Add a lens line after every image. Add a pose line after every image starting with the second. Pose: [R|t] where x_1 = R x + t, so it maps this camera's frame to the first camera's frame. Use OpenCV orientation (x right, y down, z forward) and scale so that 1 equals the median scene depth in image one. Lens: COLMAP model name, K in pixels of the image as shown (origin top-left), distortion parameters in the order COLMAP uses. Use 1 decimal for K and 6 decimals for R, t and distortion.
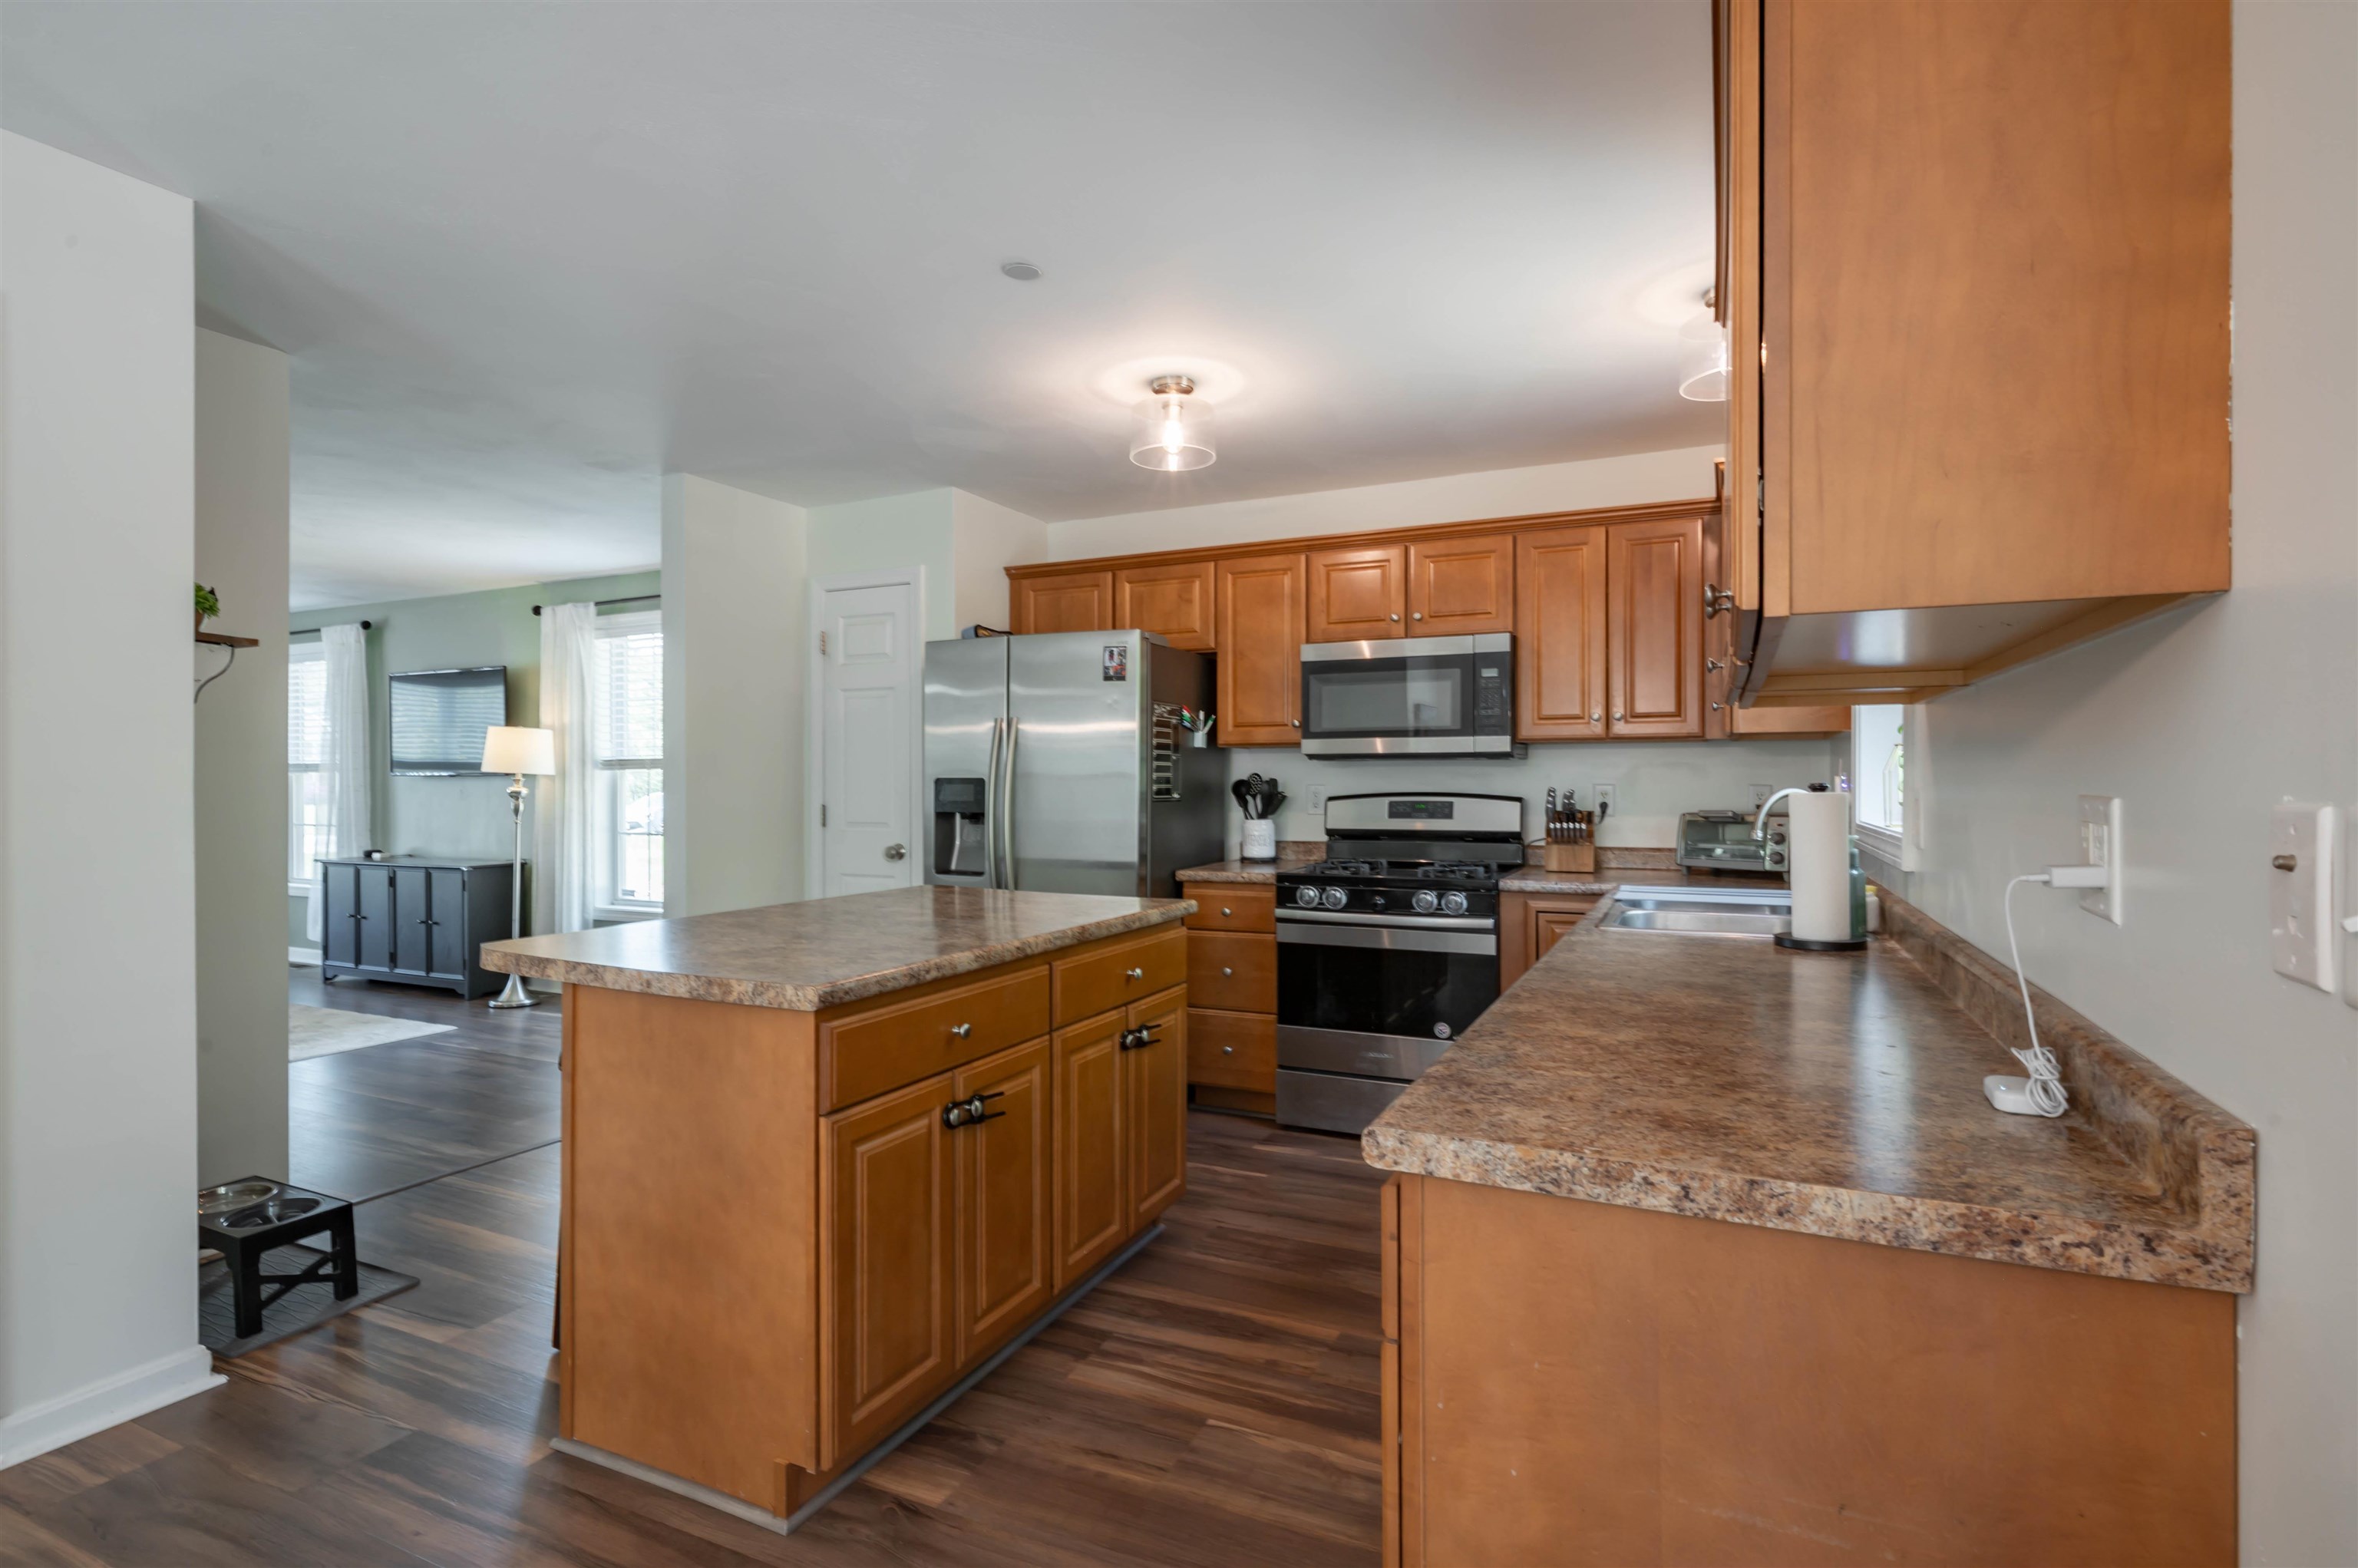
lens RADIAL K [[1147.3, 0, 1189.6], [0, 1147.3, 796.7], [0, 0, 1]] dist [0.000364, 0.001108]
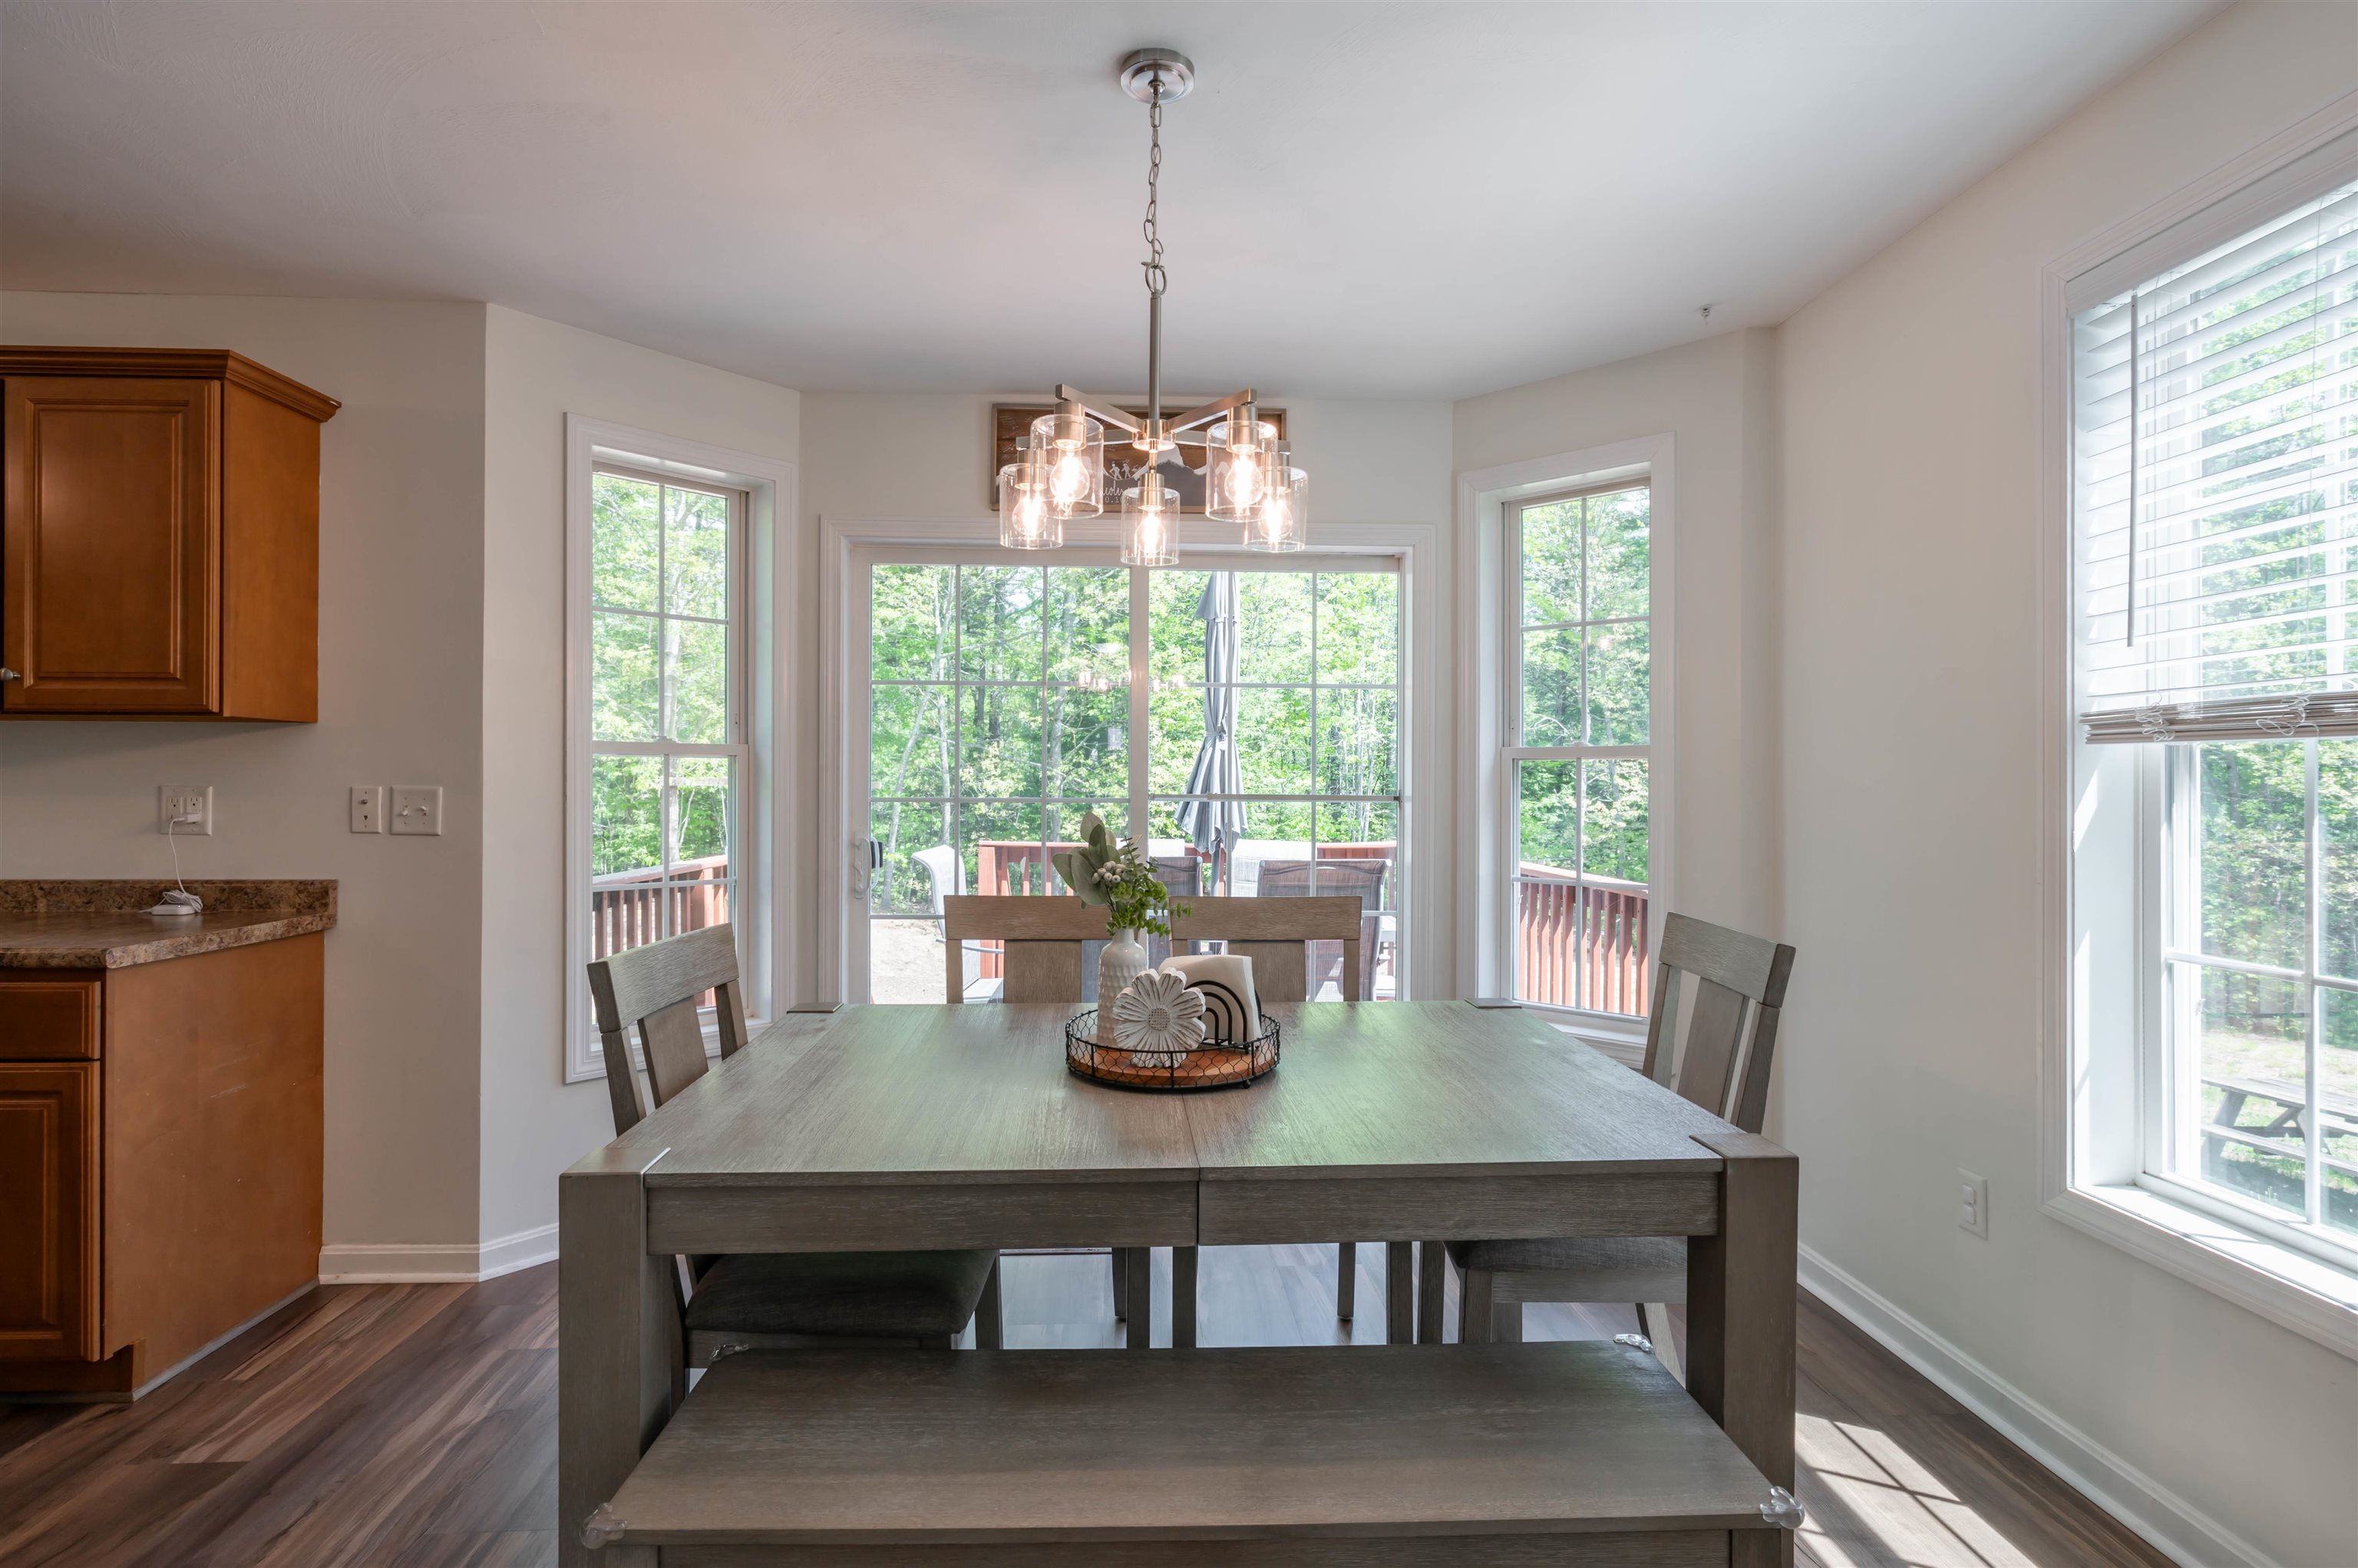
lens RADIAL K [[1147.3, 0, 1160.1], [0, 1147.3, 778.6], [0, 0, 1]] dist [0.000364, 0.001108]
pose [[-0.463357, 0.003752, 0.886164, -0.639848], [0.010074, 0.999949, 0.001034, 0.000363], [-0.886115, 0.009406, -0.463371, 0.073714]]
